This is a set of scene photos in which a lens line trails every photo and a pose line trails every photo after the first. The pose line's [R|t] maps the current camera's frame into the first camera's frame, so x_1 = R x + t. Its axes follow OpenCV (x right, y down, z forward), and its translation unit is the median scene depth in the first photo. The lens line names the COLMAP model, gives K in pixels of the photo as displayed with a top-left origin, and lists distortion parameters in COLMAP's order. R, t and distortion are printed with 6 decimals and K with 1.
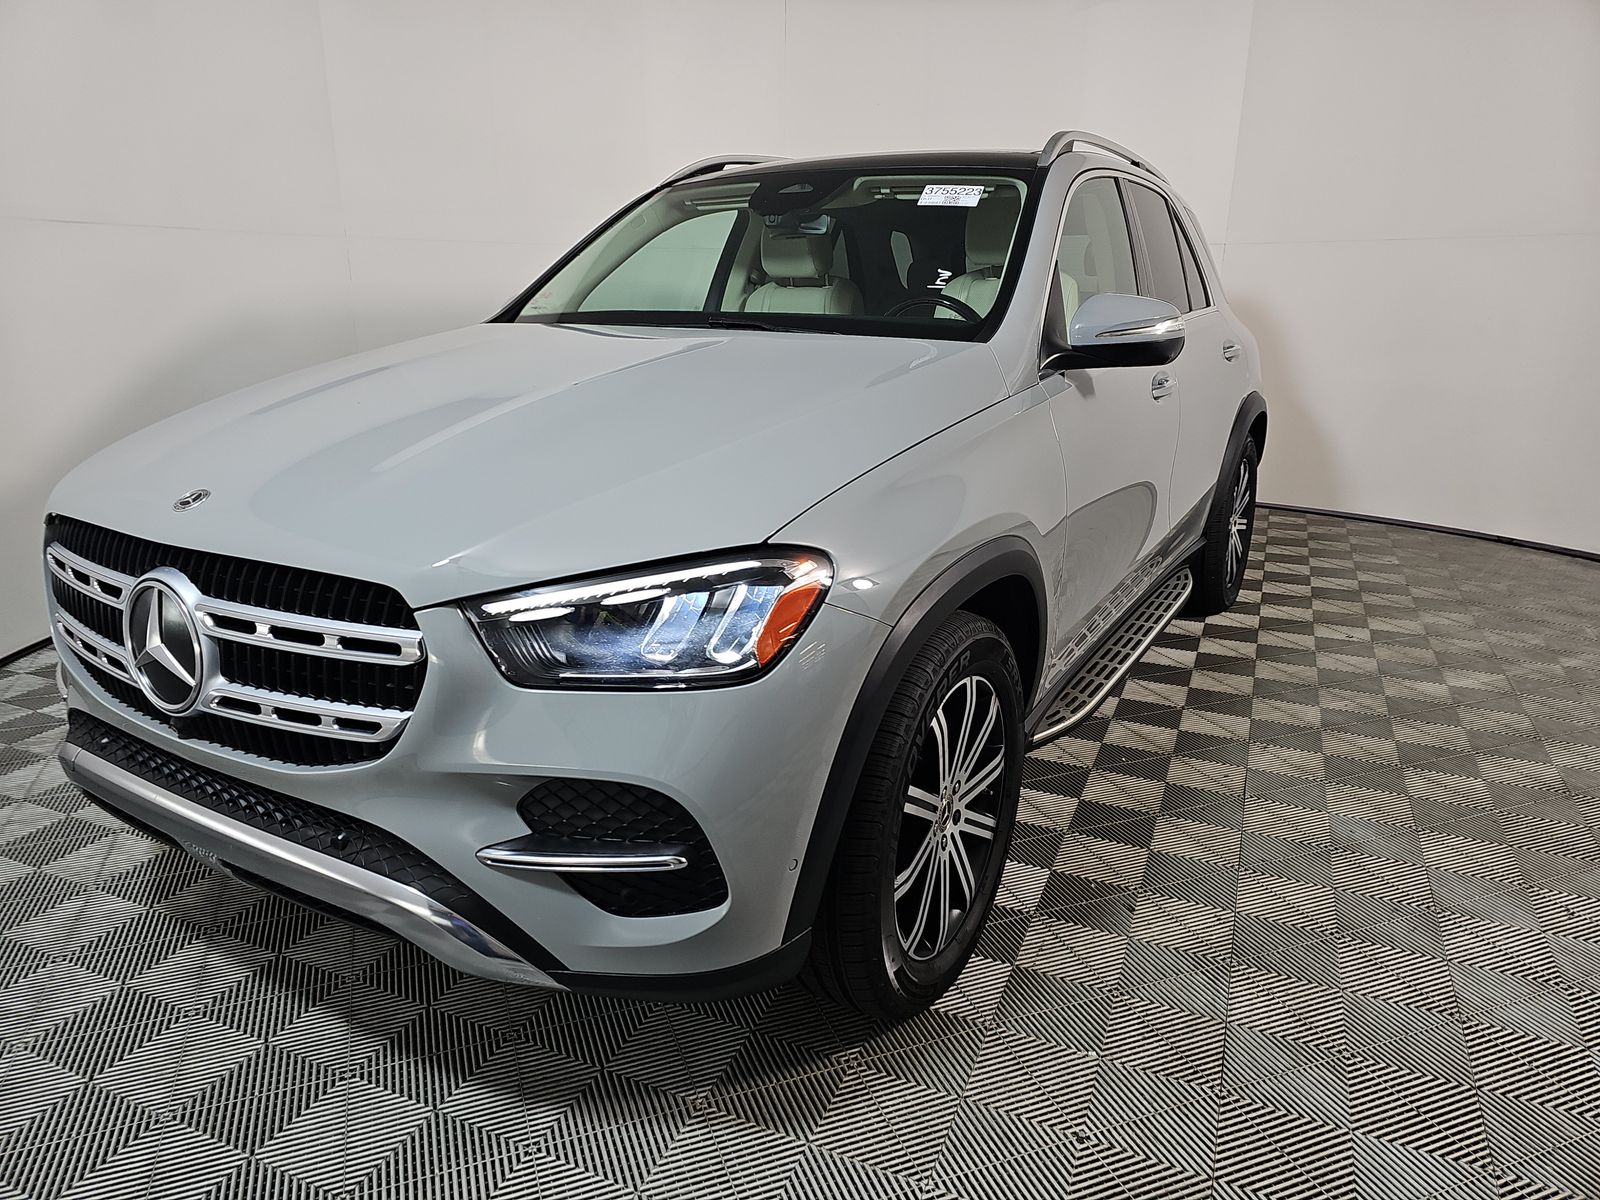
lens RADIAL K [[1117.3, 0, 800.0], [0, 1117.3, 600.0], [0, 0, 1]] dist [0.006329, 0.001682]
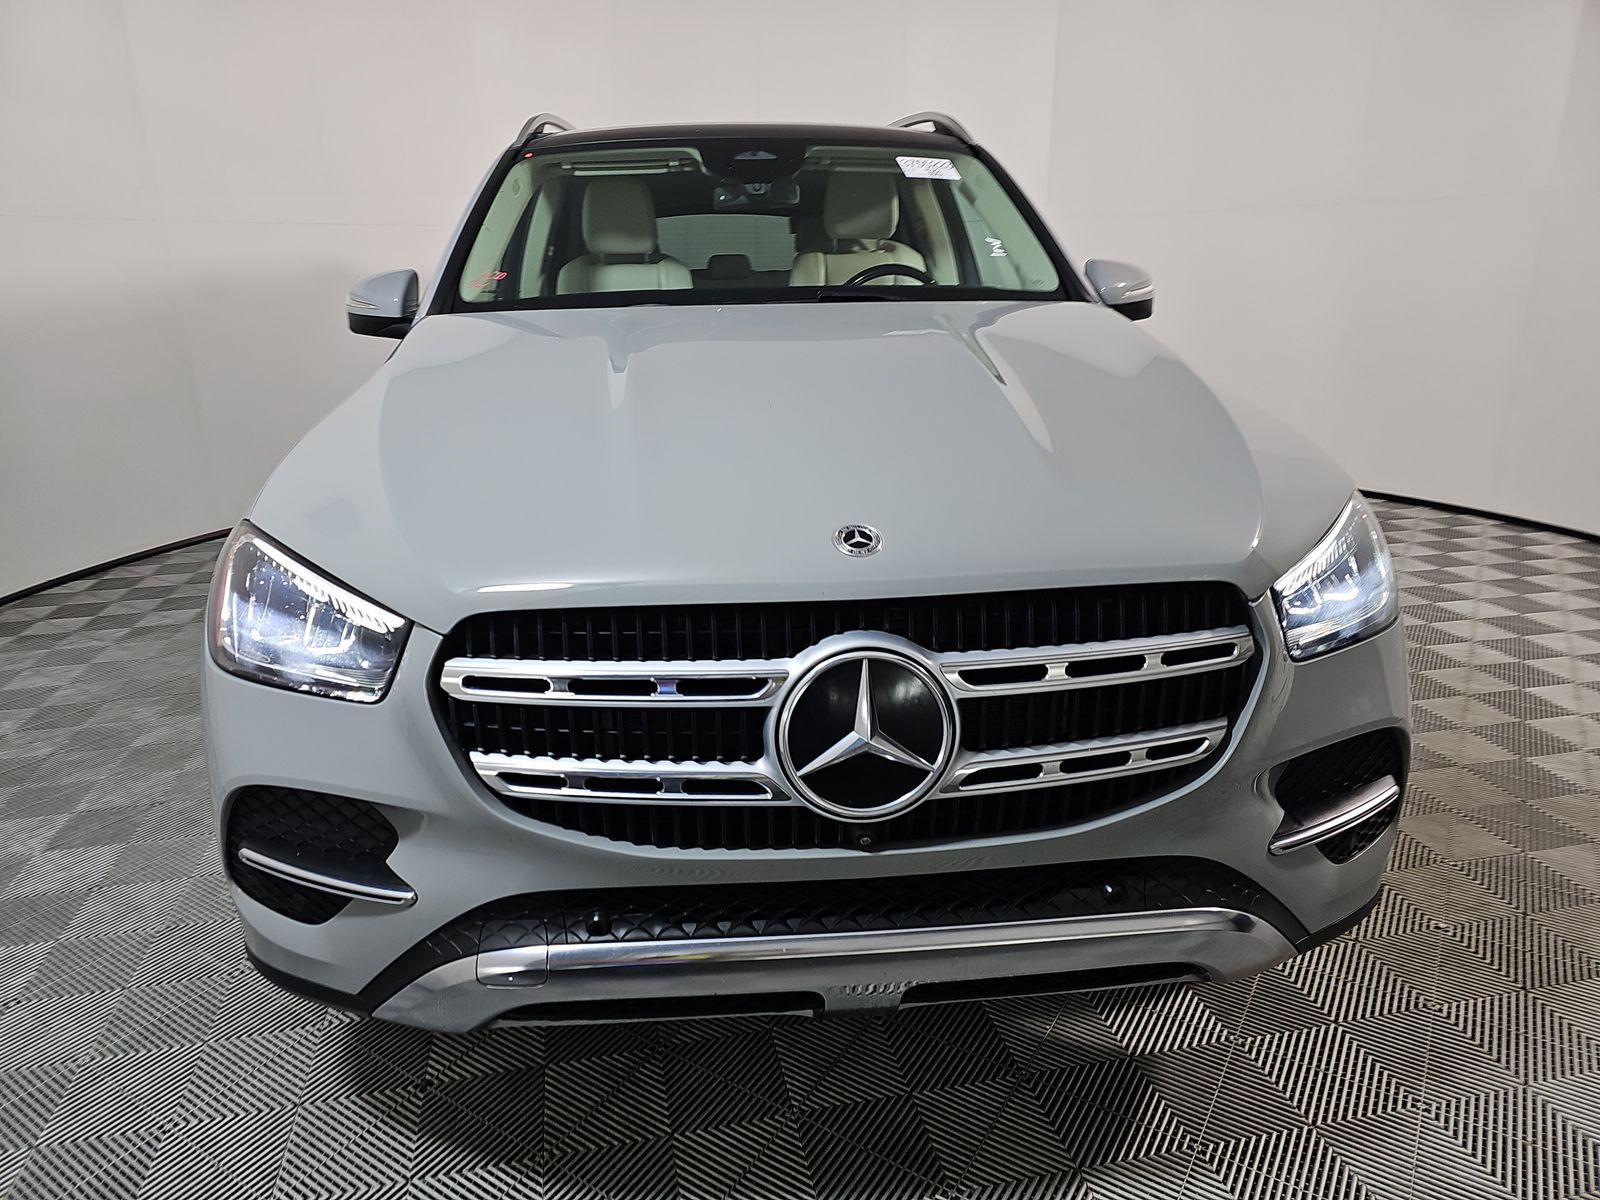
lens RADIAL K [[1040.7, 0, 800.0], [0, 1040.7, 600.0], [0, 0, 1]] dist [0.005684, 0.002305]
pose [[0.798522, -0.193844, 0.569900, -0.560271], [0.177760, 0.980447, 0.084415, -0.063954], [-0.575120, 0.033898, 0.817366, 0.264511]]
